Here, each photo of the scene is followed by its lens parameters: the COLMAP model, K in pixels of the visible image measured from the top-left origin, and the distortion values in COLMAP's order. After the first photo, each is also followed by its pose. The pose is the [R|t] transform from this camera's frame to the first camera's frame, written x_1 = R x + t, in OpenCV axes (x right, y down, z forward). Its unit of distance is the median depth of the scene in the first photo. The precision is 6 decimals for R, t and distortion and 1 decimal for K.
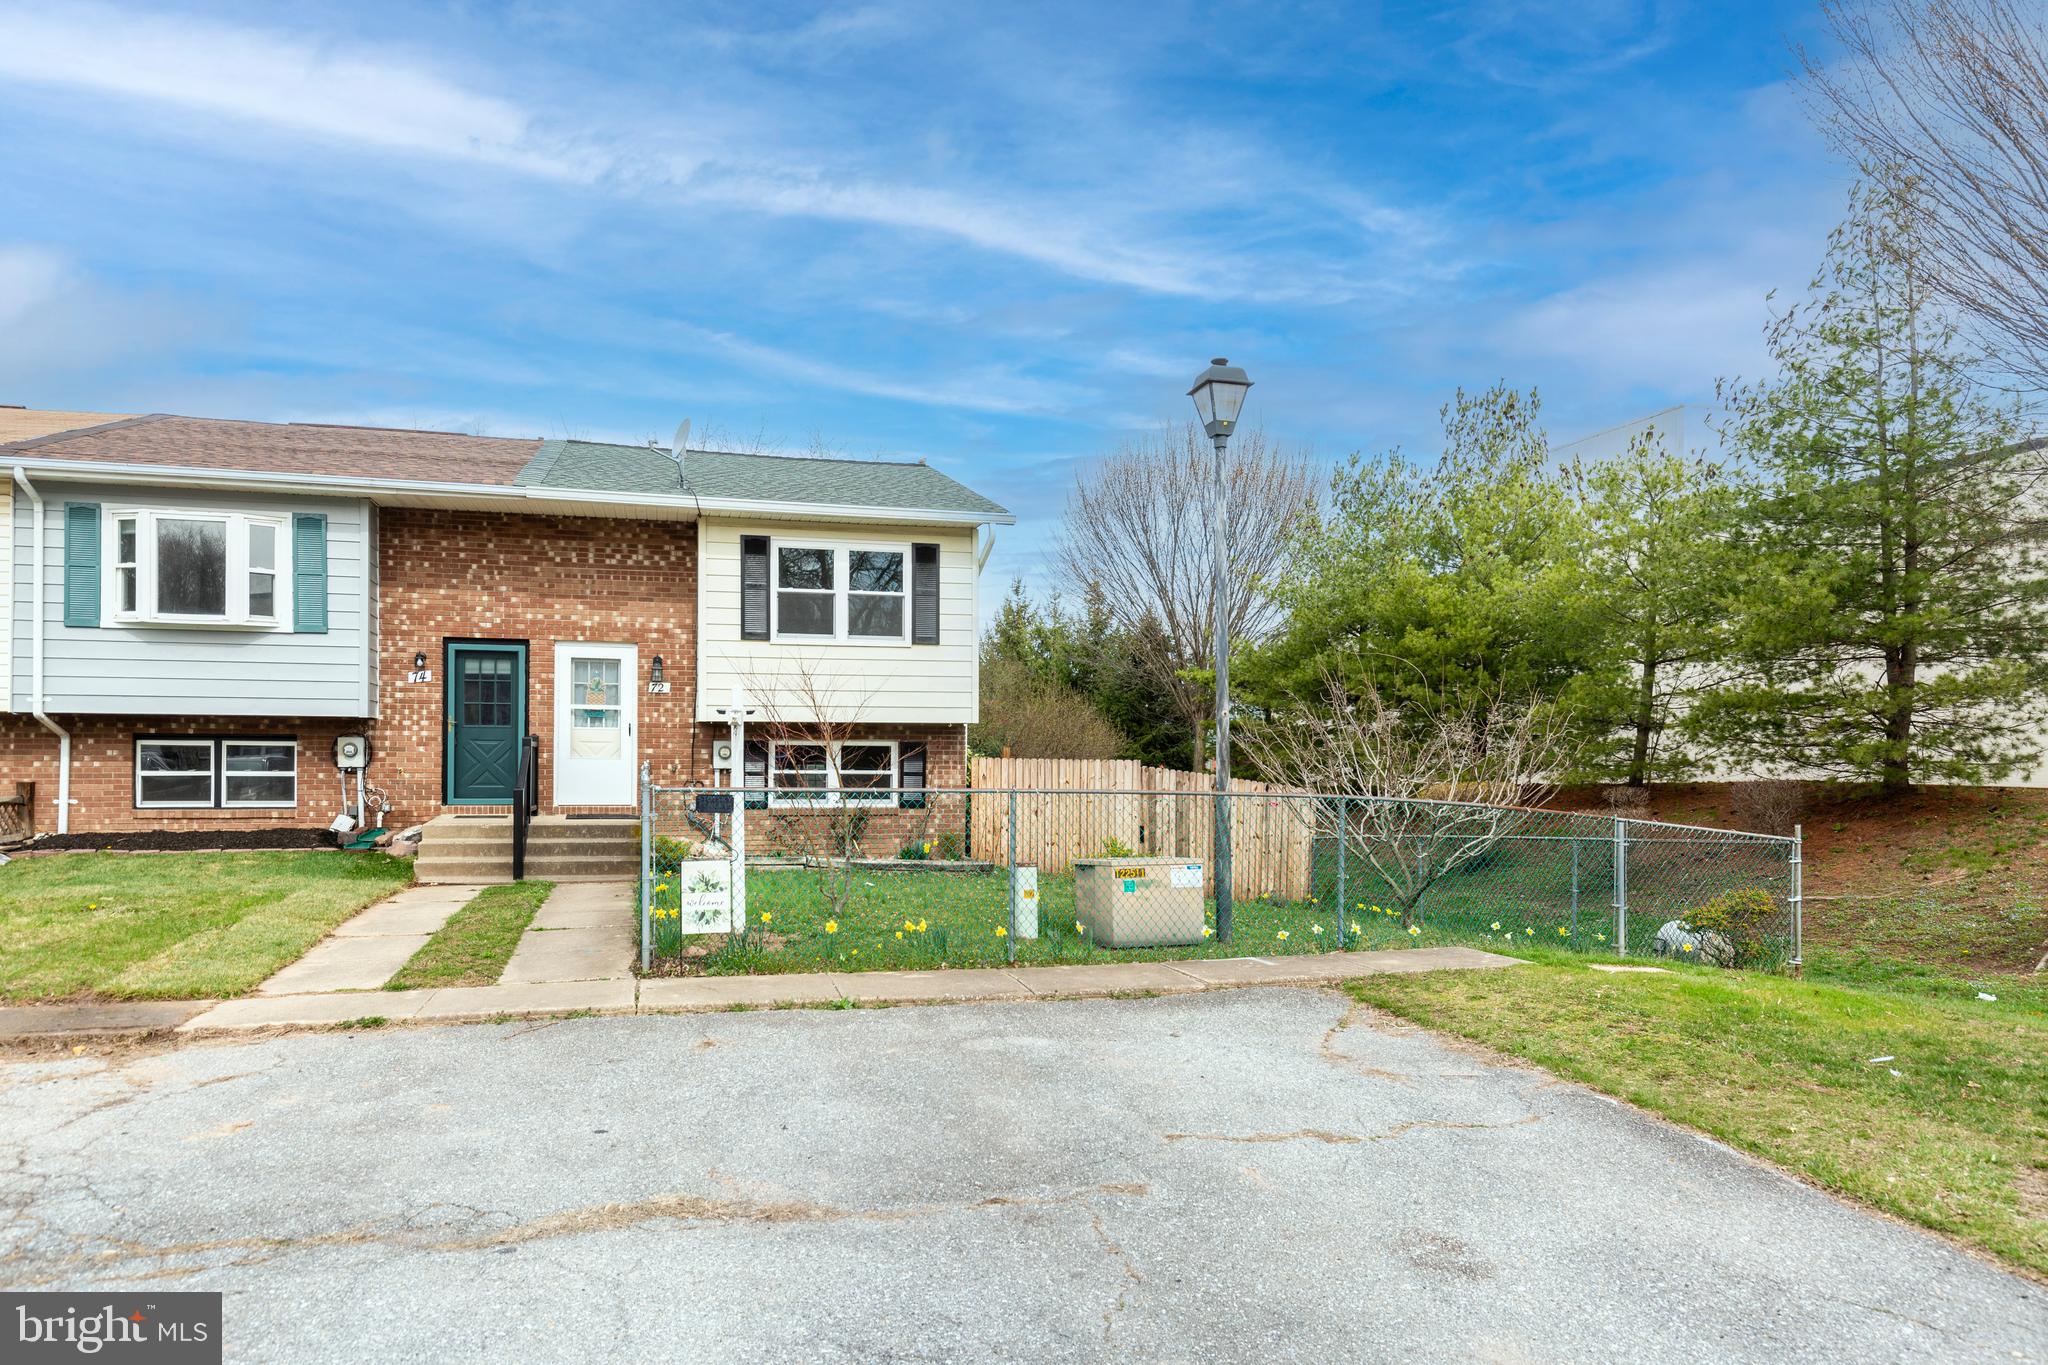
lens RADIAL K [[1327.2, 0, 1017.5], [0, 1327.2, 758.9], [0, 0, 1]] dist [0.000866, -0.001033]
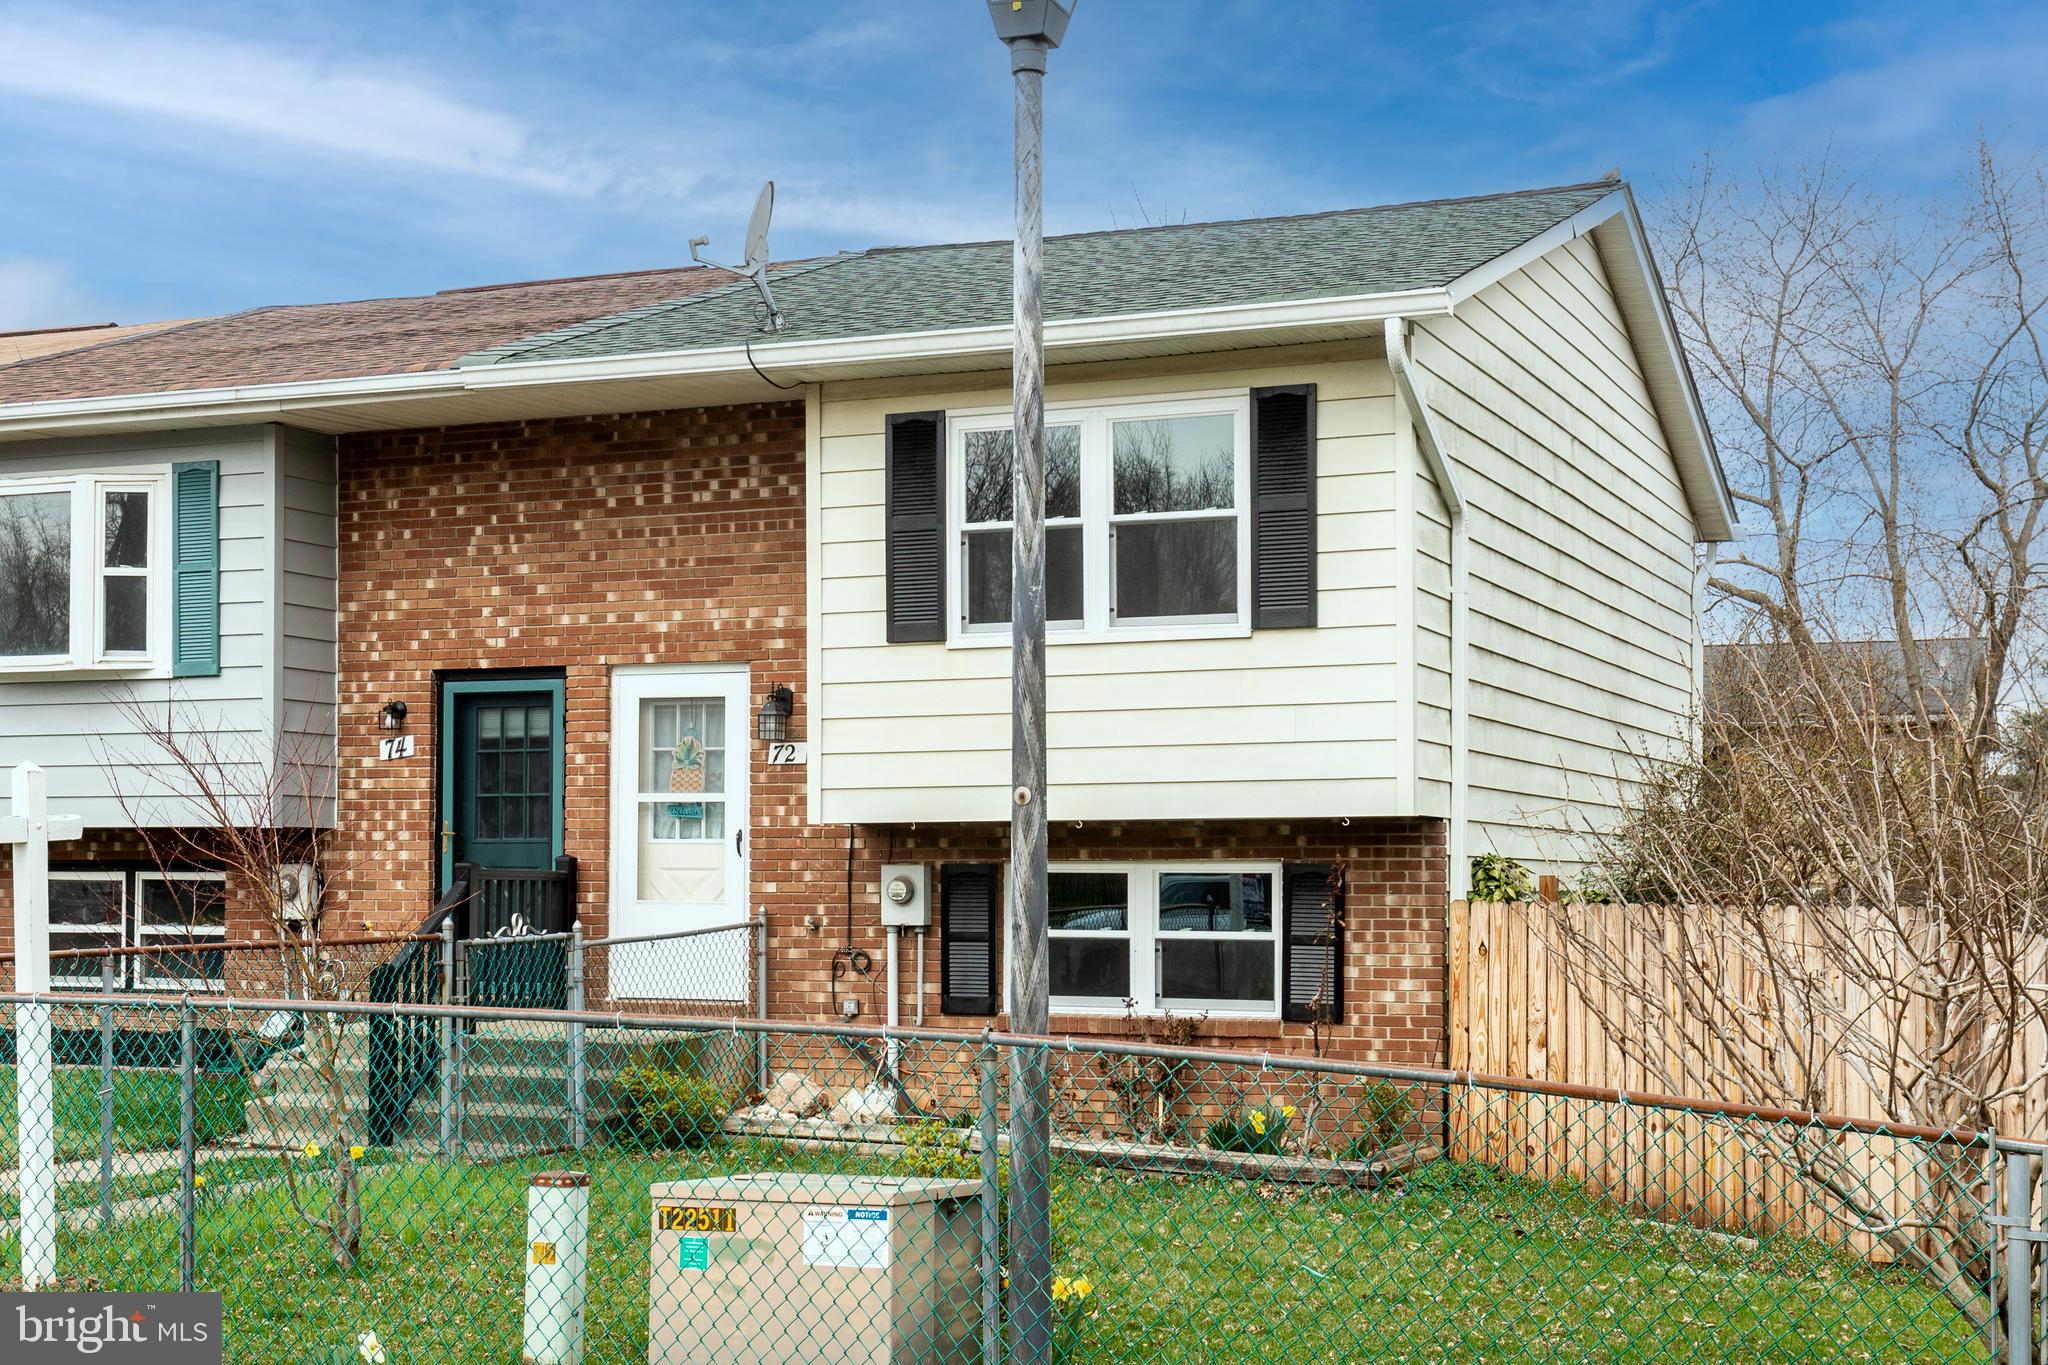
lens RADIAL K [[2853.7, 0, 1027.8], [0, 2853.7, 816.0], [0, 0, 1]] dist [0.003173, 0.034479]
pose [[0.781707, -0.016828, -0.623419, 0.445547], [0.002624, 0.999716, -0.023695, -0.007318], [0.623641, 0.016887, 0.781529, 0.268283]]
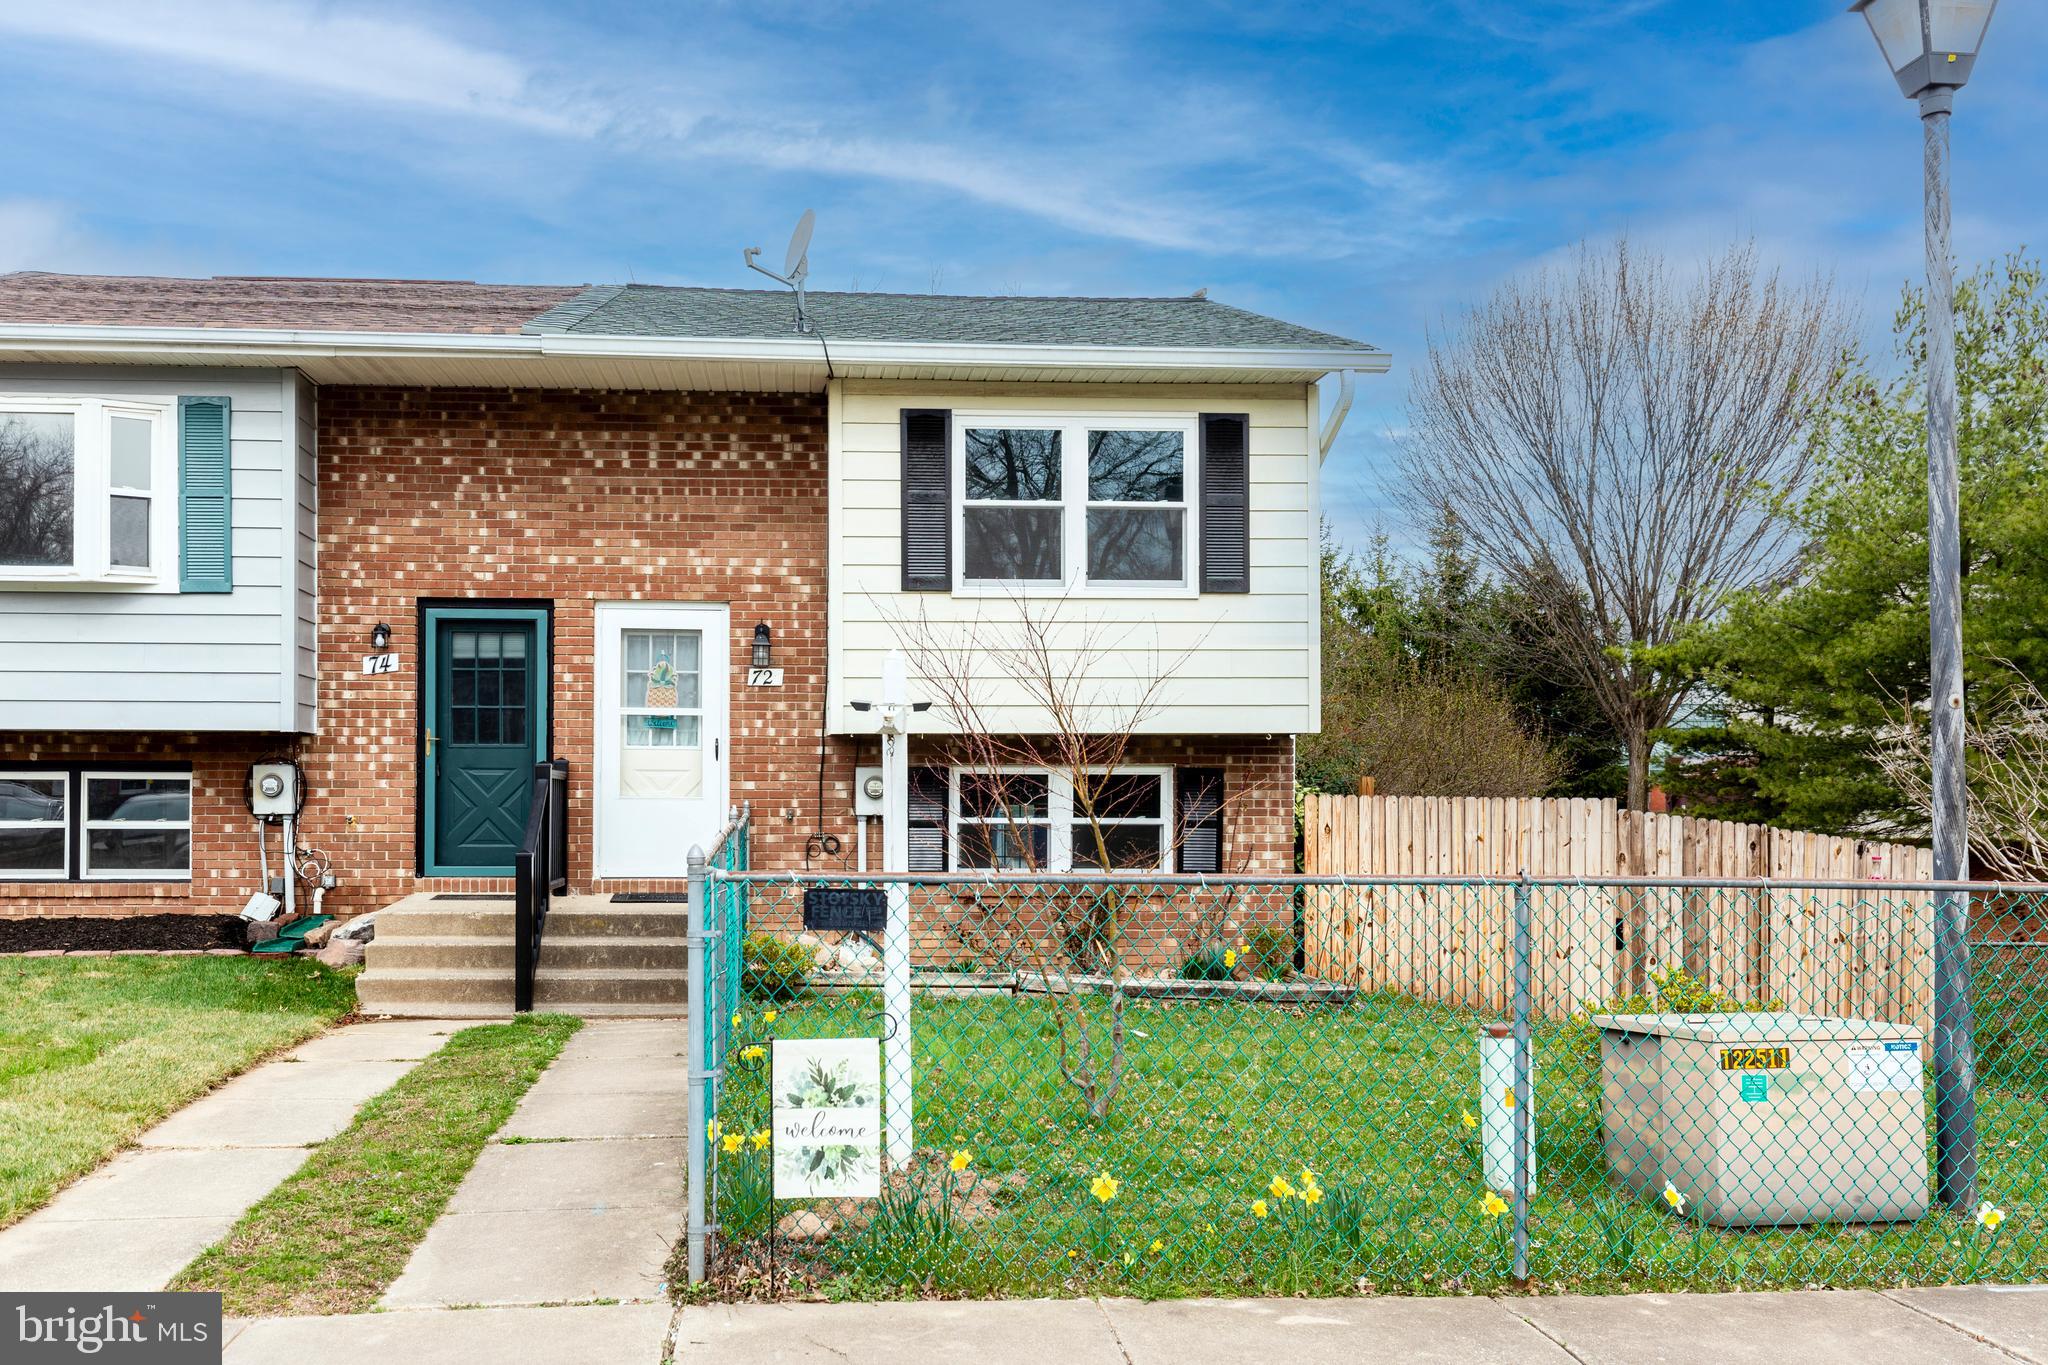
lens RADIAL K [[1866.6, 0, 912.7], [0, 1866.6, 772.8], [0, 0, 1]] dist [0.006620, 0.001756]
pose [[0.980132, -0.004826, -0.198286, -0.044598], [0.002863, 0.999944, -0.010183, -0.003044], [0.198324, 0.009413, 0.980091, 0.213661]]
